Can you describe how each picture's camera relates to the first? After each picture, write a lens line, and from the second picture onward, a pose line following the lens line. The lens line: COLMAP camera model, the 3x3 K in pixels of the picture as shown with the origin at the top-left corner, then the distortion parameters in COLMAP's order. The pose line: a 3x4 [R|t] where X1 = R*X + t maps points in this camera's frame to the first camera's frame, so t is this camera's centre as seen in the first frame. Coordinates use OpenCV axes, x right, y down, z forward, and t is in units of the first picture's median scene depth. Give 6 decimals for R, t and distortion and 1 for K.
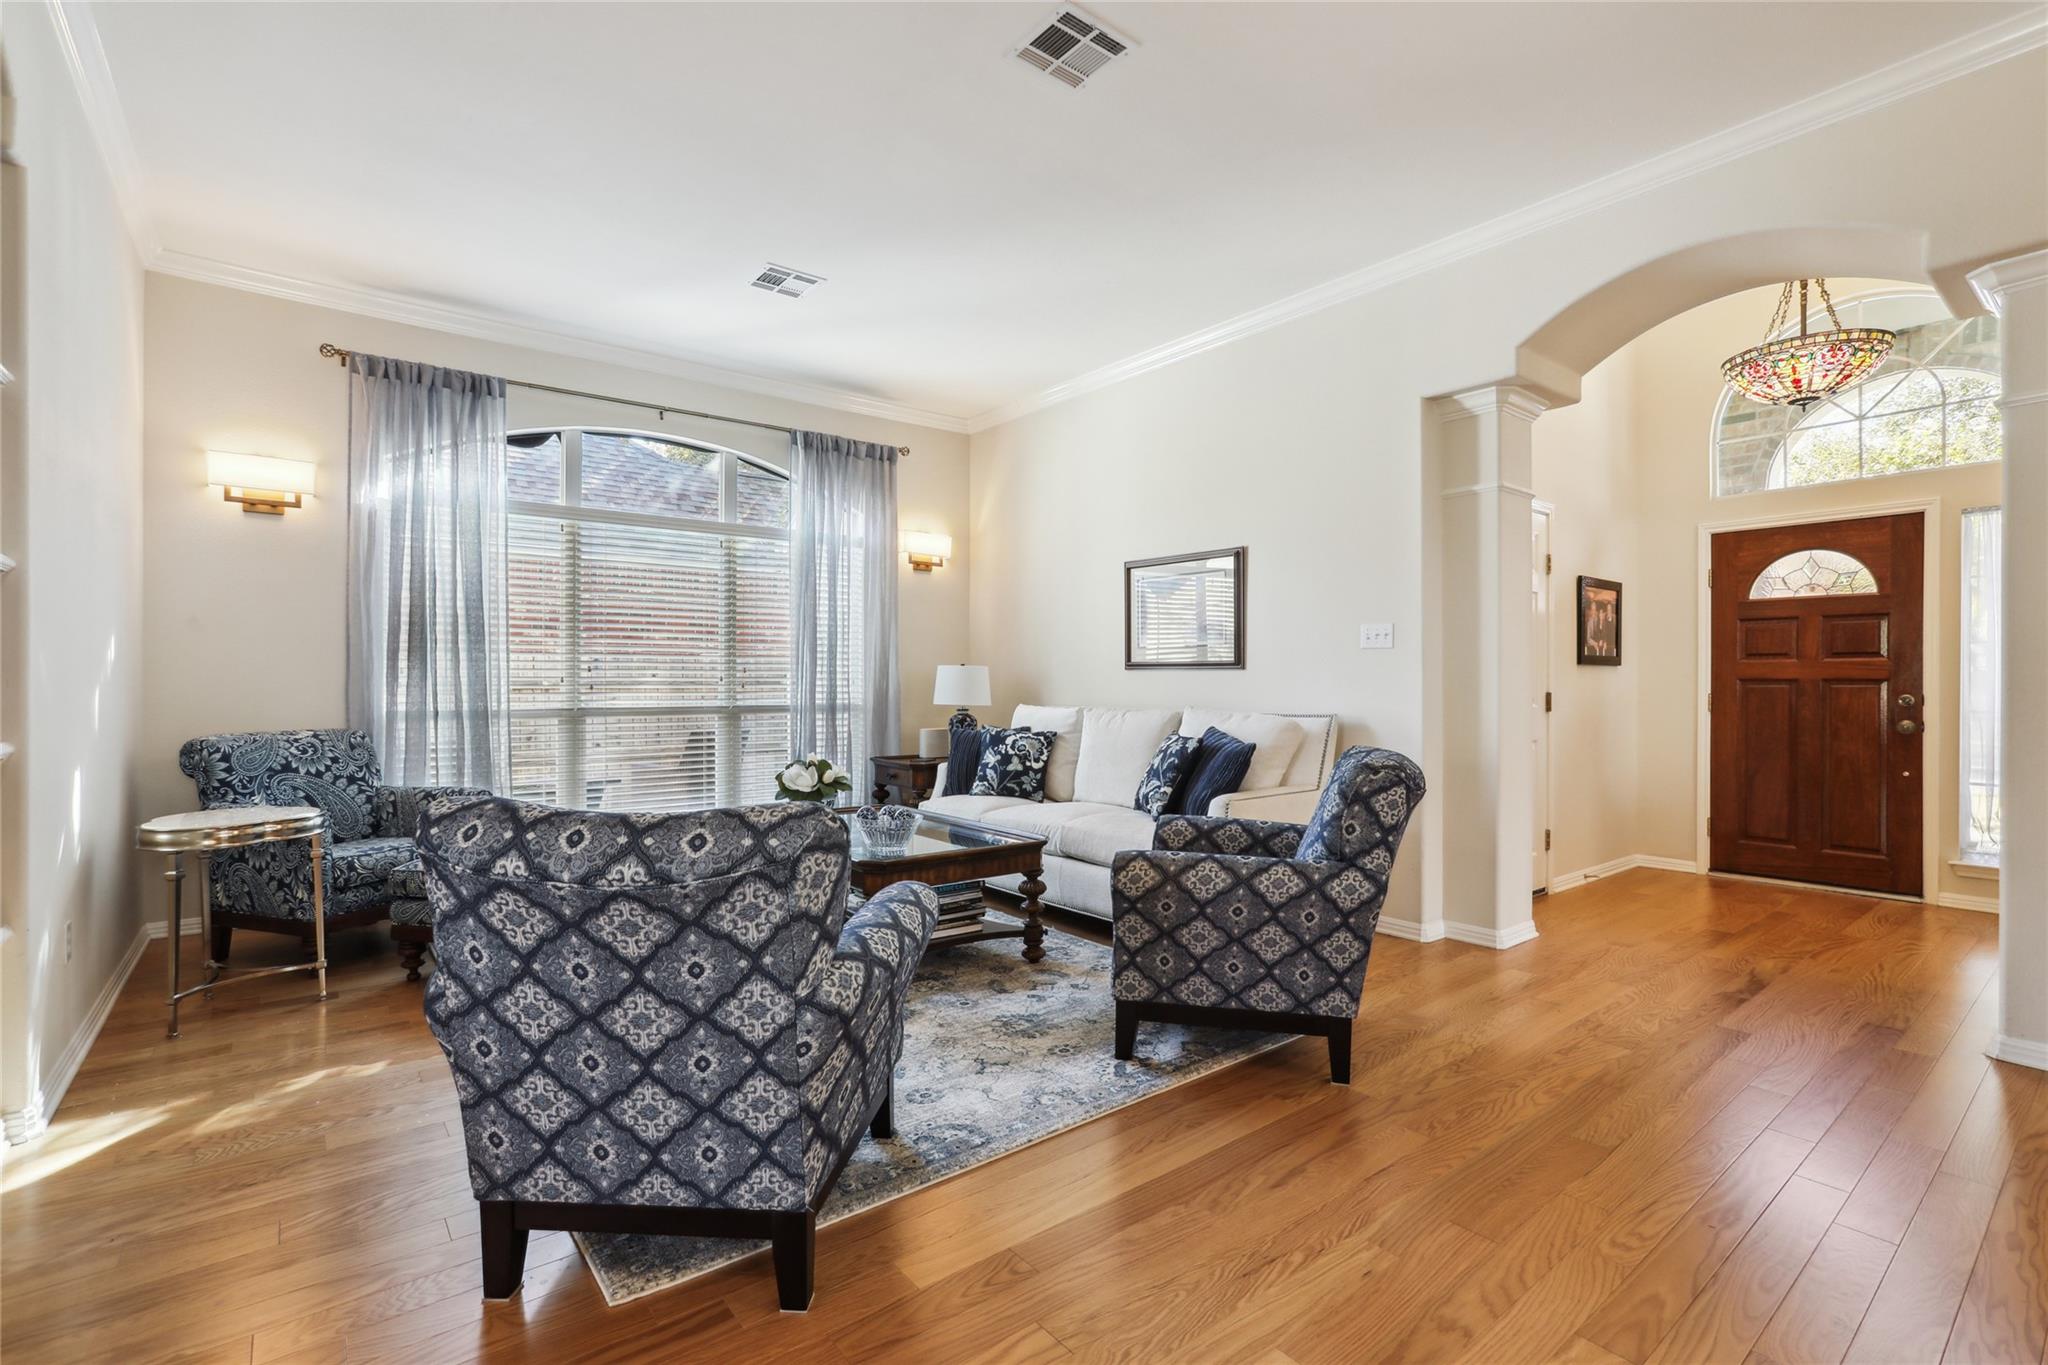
lens RADIAL K [[927.8, 0, 1032.8], [0, 927.8, 676.9], [0, 0, 1]] dist [-0.017712, 0.001400]
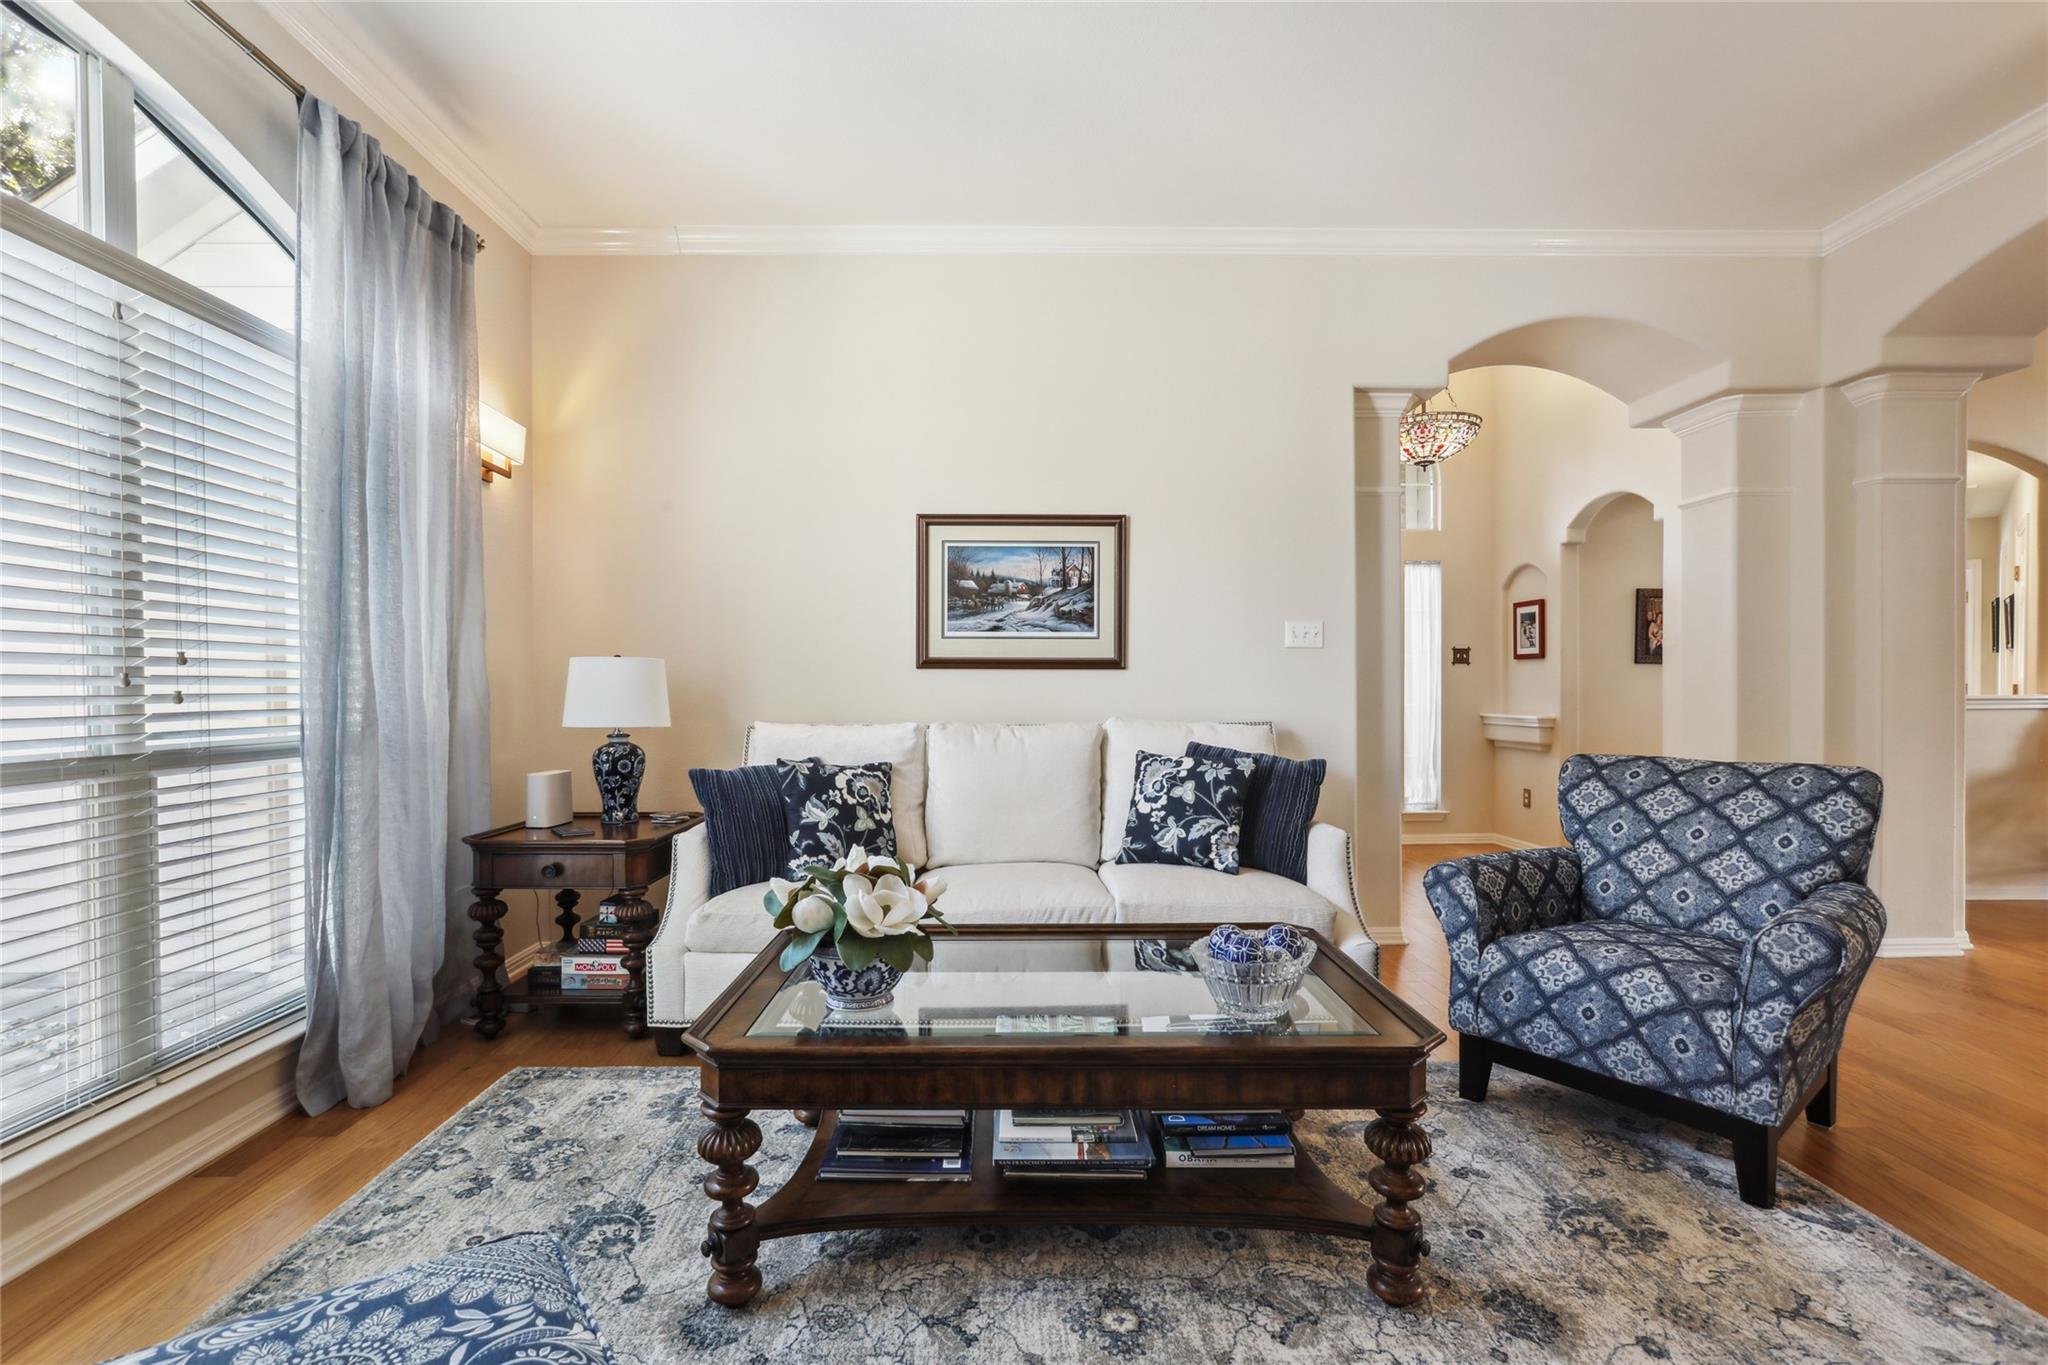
lens RADIAL K [[927.8, 0, 1018.9], [0, 927.8, 695.1], [0, 0, 1]] dist [-0.017712, 0.001400]
pose [[0.625080, -0.011532, 0.780475, -0.428936], [-0.001488, 0.999871, 0.015966, 0.001553], [-0.780559, -0.011142, 0.624983, 0.528278]]
